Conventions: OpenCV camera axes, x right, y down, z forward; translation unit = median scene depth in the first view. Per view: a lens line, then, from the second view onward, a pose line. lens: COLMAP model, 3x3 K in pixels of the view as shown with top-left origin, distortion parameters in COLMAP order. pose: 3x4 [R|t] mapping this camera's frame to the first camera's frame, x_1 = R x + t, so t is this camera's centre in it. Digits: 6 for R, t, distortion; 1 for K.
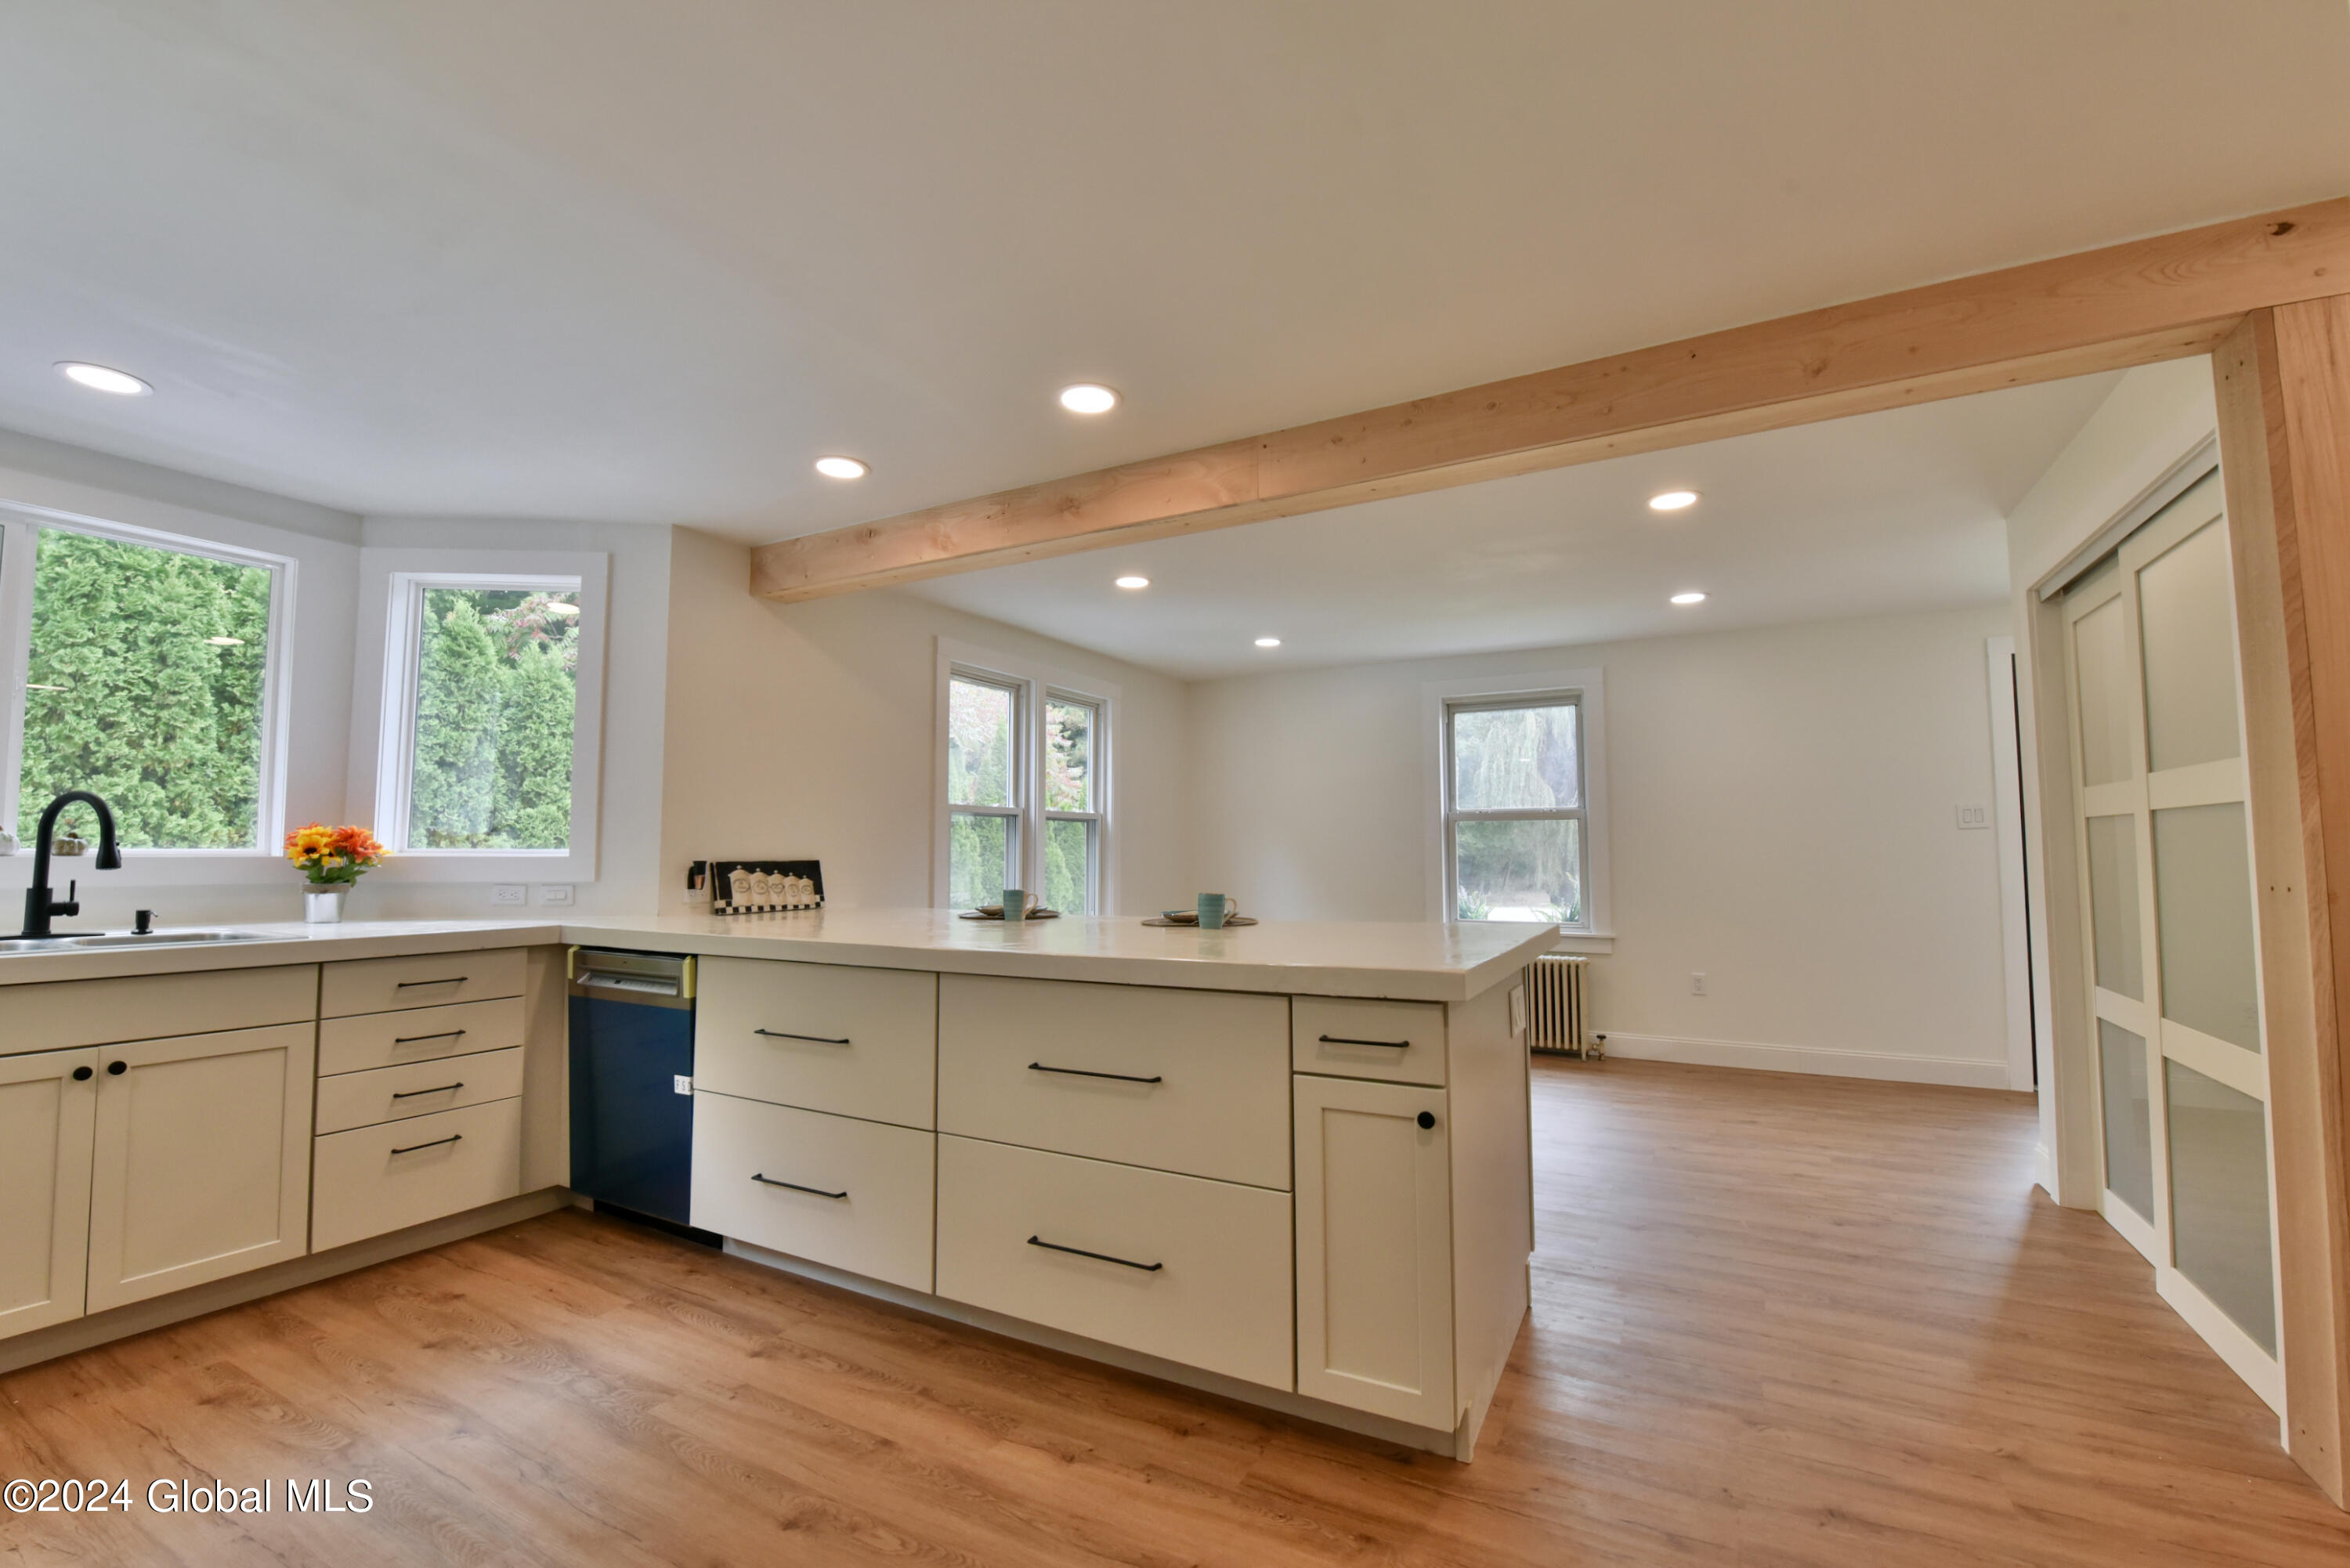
lens RADIAL K [[984.1, 0, 1179.8], [0, 984.1, 789.7], [0, 0, 1]] dist [-0.015721, -0.003196]
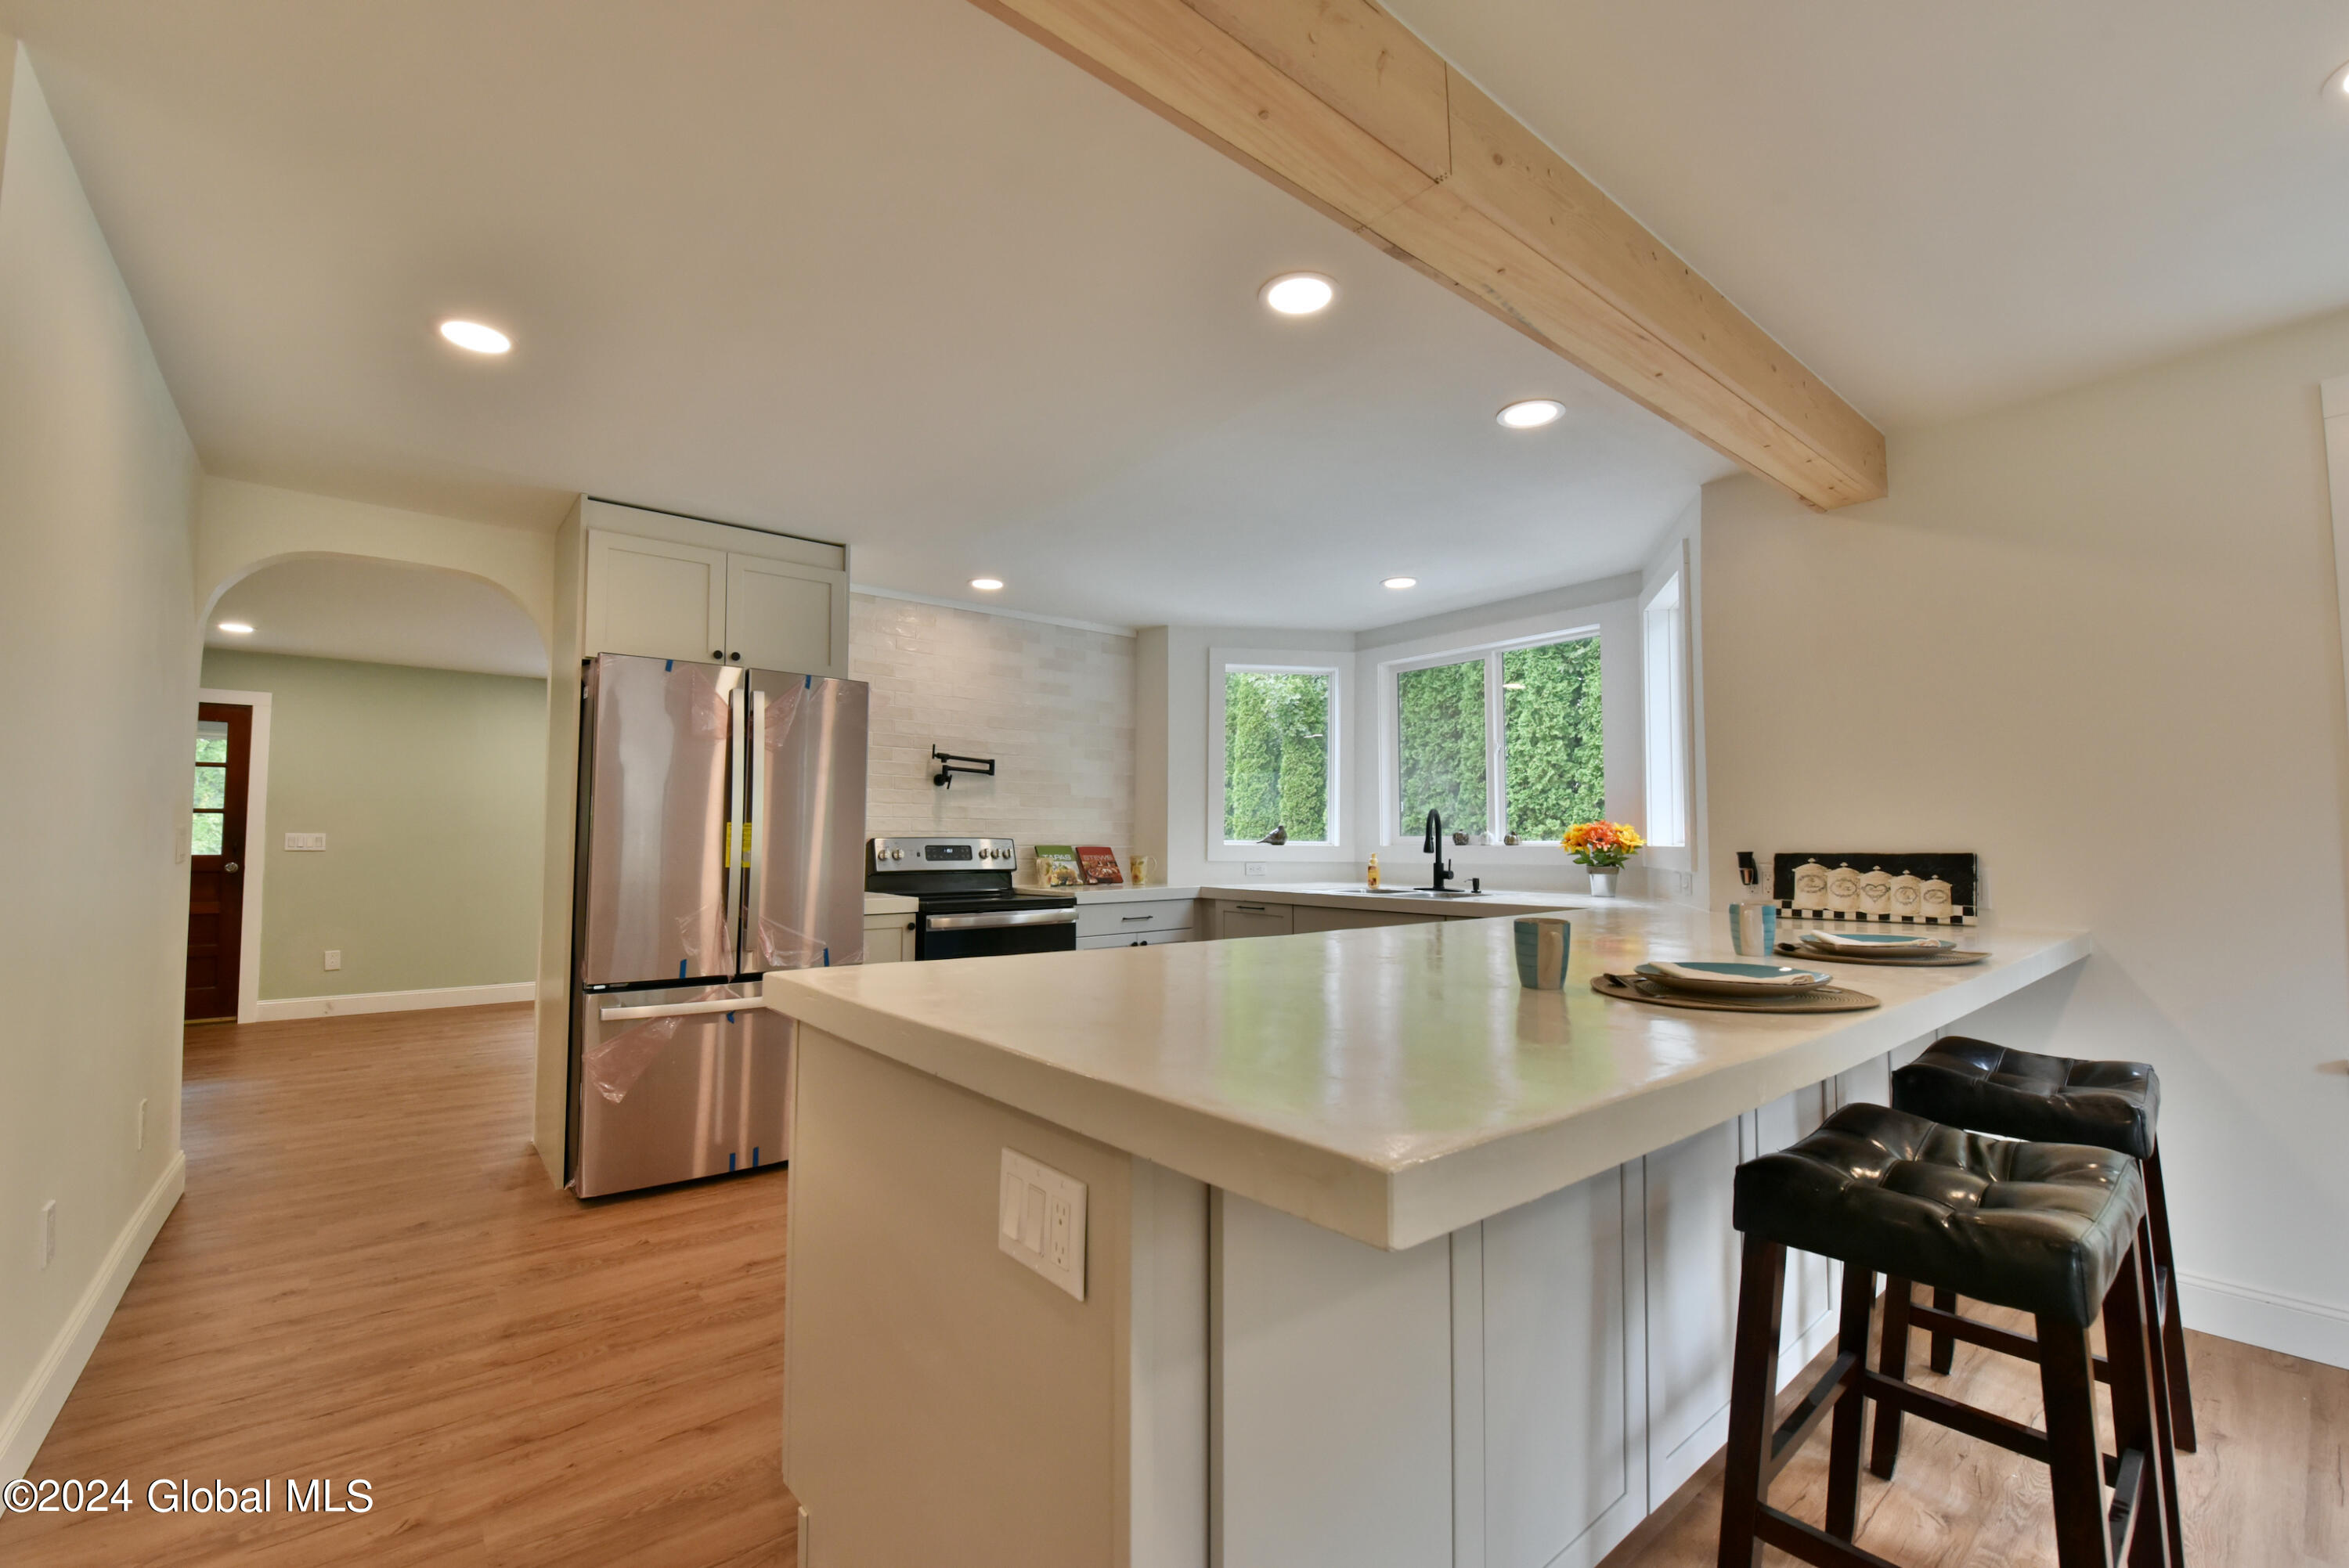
lens RADIAL K [[975.1, 0, 1165.7], [0, 975.1, 789.2], [0, 0, 1]] dist [-0.010625, -0.003842]
pose [[-0.376128, -0.050487, -0.925191, 0.569176], [0.059758, 0.995114, -0.078597, 0.061633], [0.924639, -0.084850, -0.371274, 0.964635]]
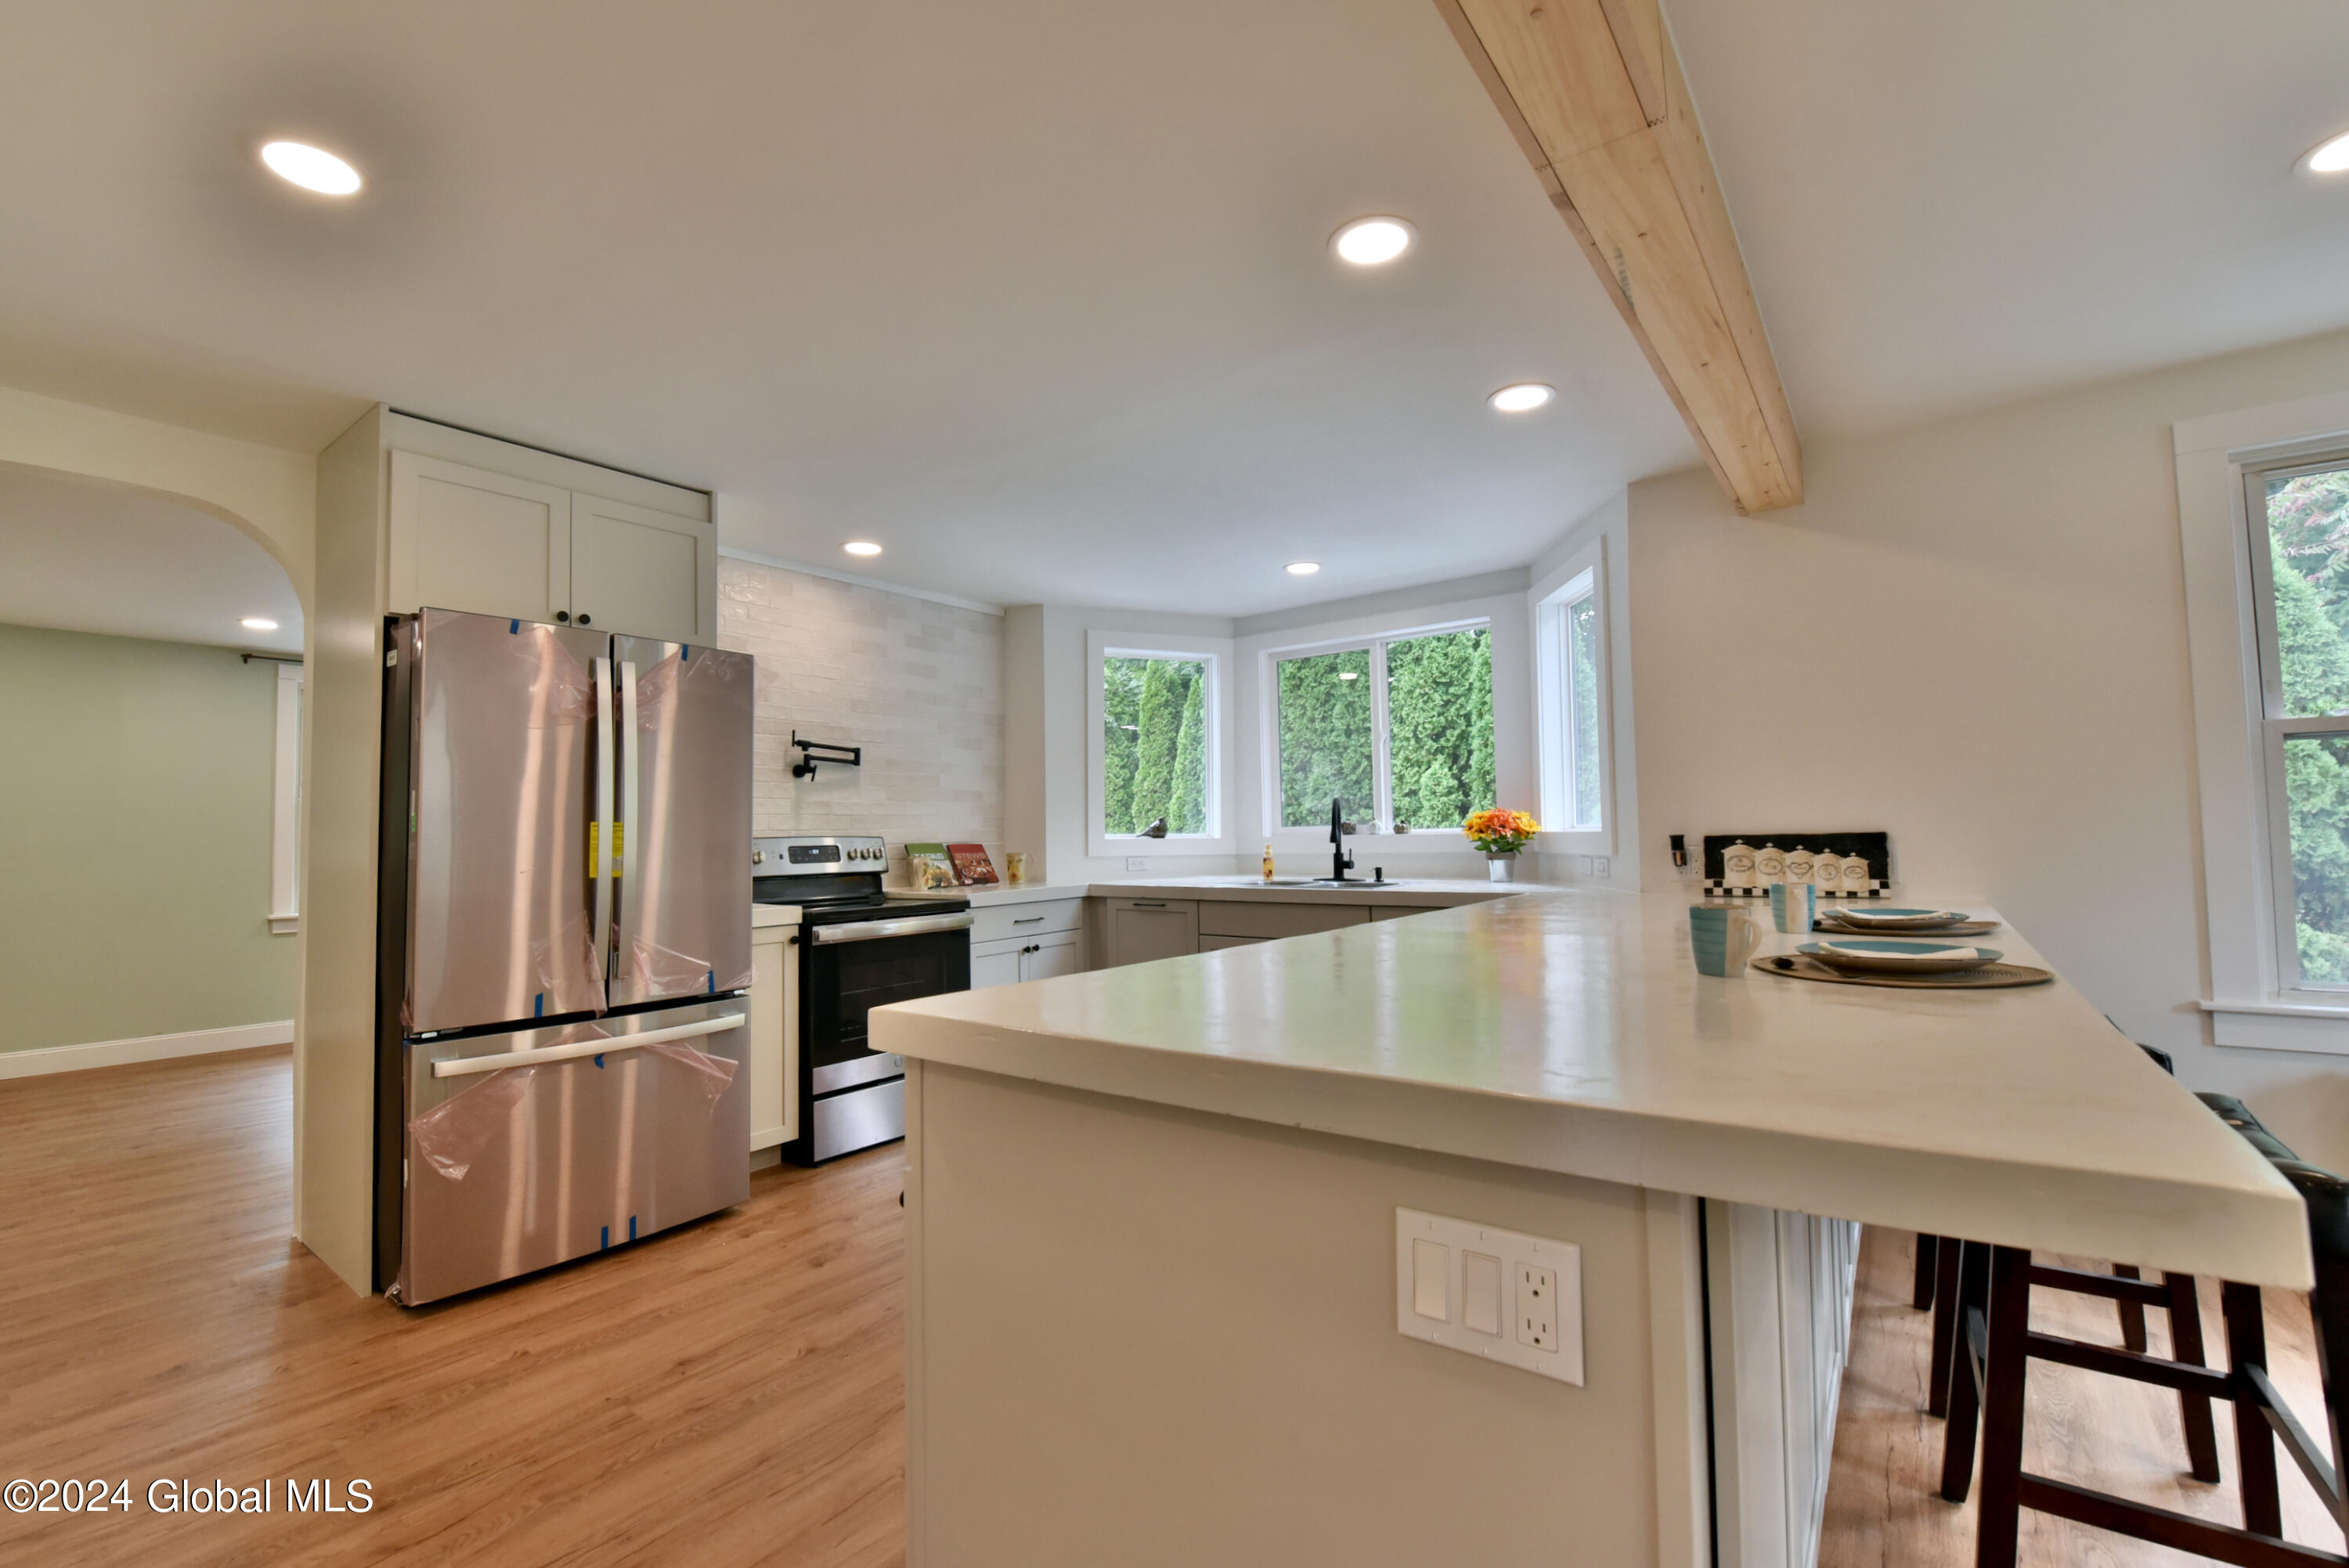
lens RADIAL K [[996.9, 0, 1164.7], [0, 996.9, 788.0], [0, 0, 1]] dist [-0.013220, -0.002320]
pose [[-0.145717, -0.043777, -0.988357, 0.563152], [0.082848, 0.994971, -0.056284, 0.047265], [0.985851, -0.090085, -0.141358, 0.754306]]
